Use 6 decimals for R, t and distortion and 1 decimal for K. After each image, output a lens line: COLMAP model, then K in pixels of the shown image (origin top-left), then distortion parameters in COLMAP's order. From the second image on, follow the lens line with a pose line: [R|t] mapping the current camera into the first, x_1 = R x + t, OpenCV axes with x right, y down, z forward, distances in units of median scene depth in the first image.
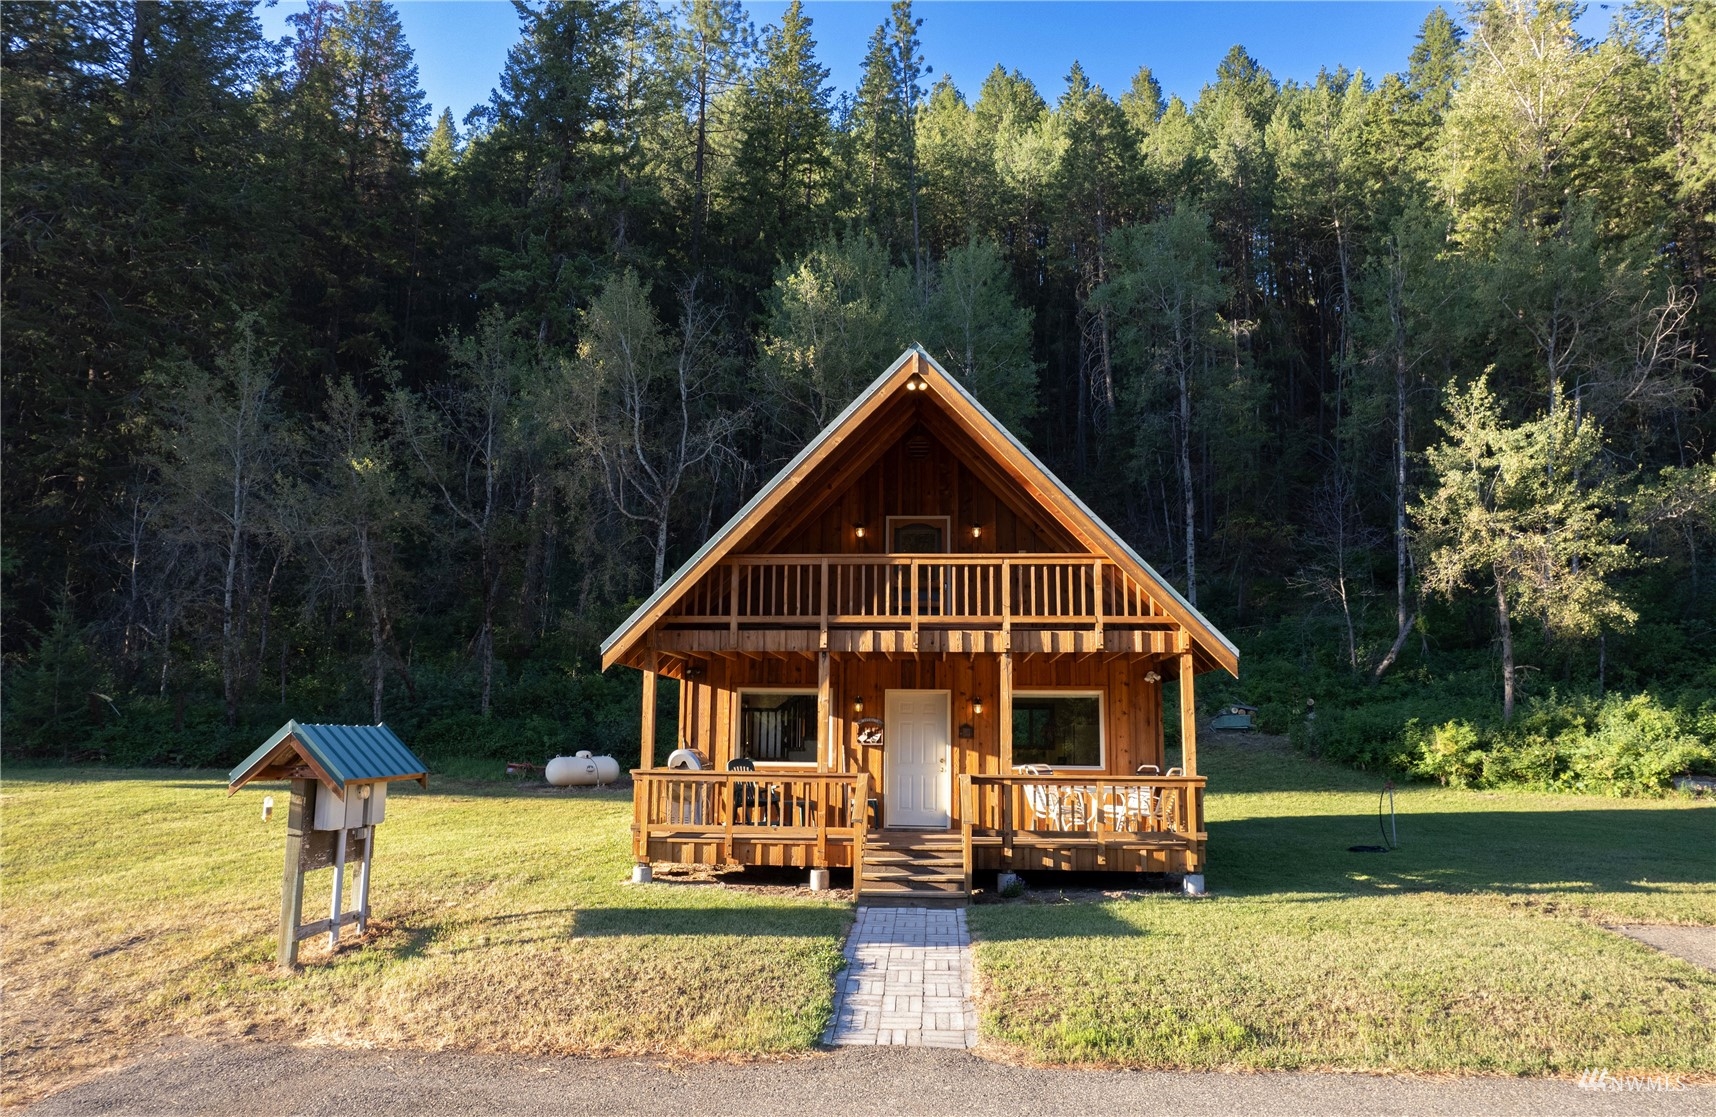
lens RADIAL K [[1134.3, 0, 860.5], [0, 1134.3, 563.2], [0, 0, 1]] dist [-0.028139, 0.007542]
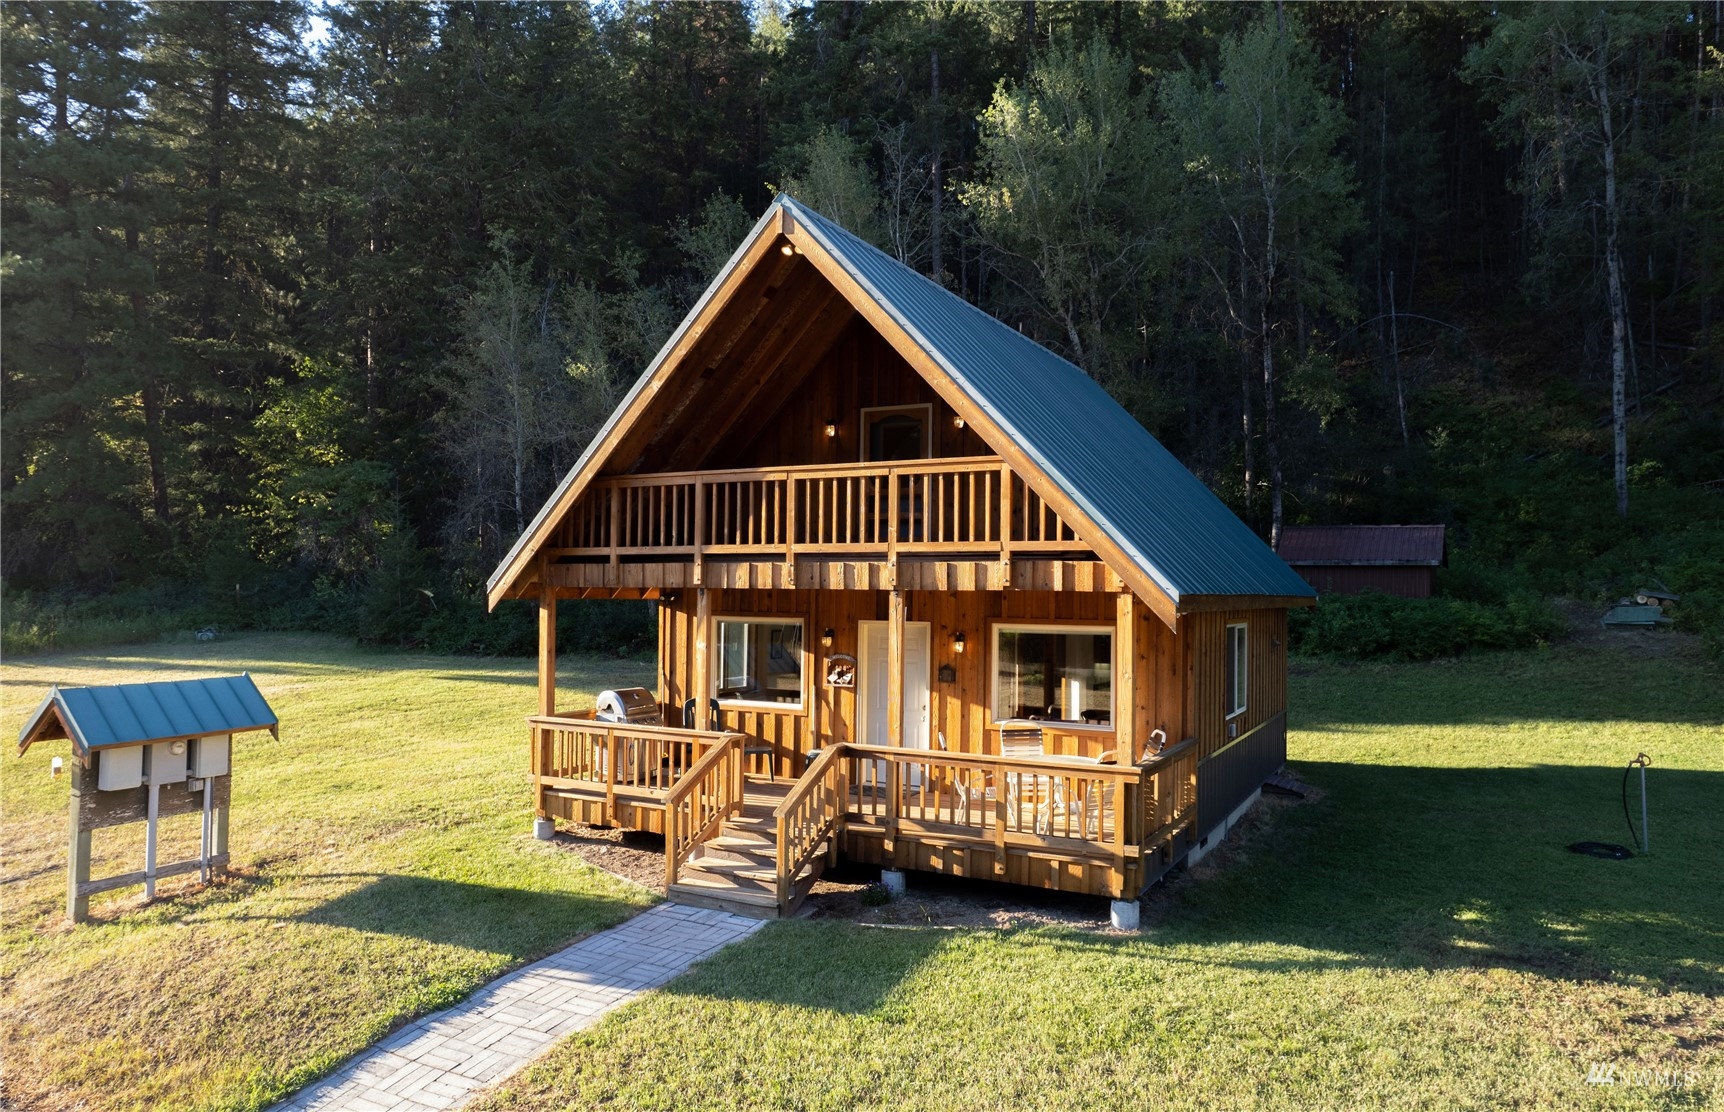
lens RADIAL K [[1139.5, 0, 862.0], [0, 1139.5, 553.6], [0, 0, 1]] dist [-0.028139, 0.007542]
pose [[0.911457, -0.013720, -0.411166, 0.424463], [0.062478, 0.992467, 0.105381, -0.028733], [0.406623, -0.121739, 0.905449, 0.291882]]
